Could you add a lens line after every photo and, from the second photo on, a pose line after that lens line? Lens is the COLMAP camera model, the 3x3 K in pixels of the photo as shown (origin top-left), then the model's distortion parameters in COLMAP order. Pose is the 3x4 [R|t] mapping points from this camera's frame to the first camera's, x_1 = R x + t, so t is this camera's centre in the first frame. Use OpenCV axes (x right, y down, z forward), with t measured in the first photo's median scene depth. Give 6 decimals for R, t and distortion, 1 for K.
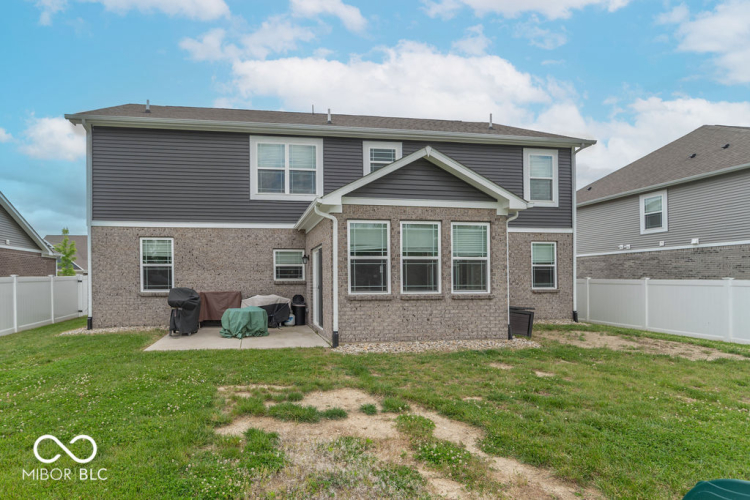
lens RADIAL K [[397.7, 0, 307.3], [0, 397.7, 278.0], [0, 0, 1]] dist [0.002119, 0.002316]
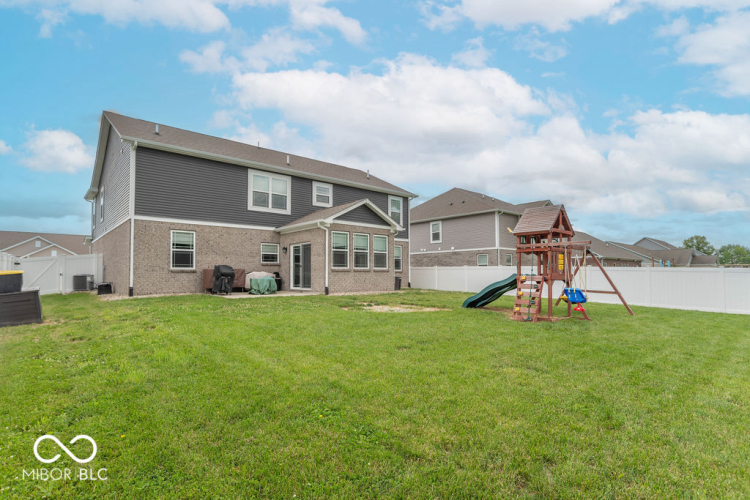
lens RADIAL K [[380.1, 0, 370.3], [0, 380.1, 262.1], [0, 0, 1]] dist [0.000489, 0.000380]
pose [[0.839015, 0.020094, 0.543738, -0.555851], [-0.004013, 0.999519, -0.030746, 0.049262], [-0.544094, 0.023614, 0.838692, -0.501121]]
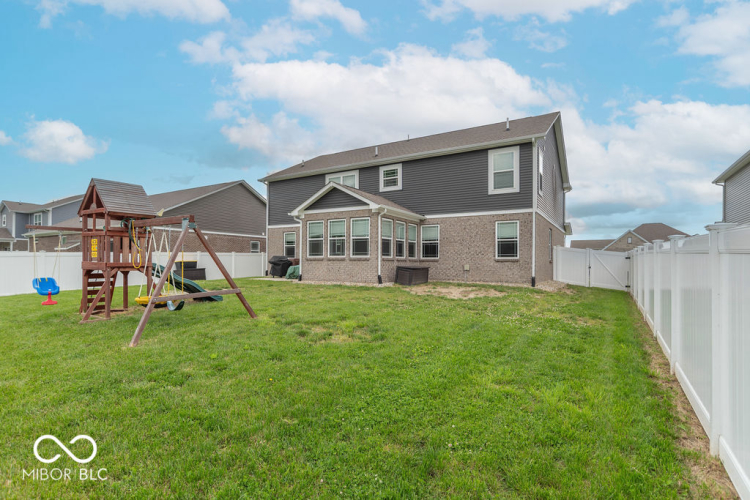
lens RADIAL K [[389.4, 0, 375.0], [0, 389.4, 250.0], [0, 0, 1]] dist [0.045224, 0.000653]
pose [[0.763383, -0.013204, -0.645811, 1.231362], [-0.005851, 0.999609, -0.027355, 0.041851], [0.645920, 0.024661, 0.763007, -0.235786]]
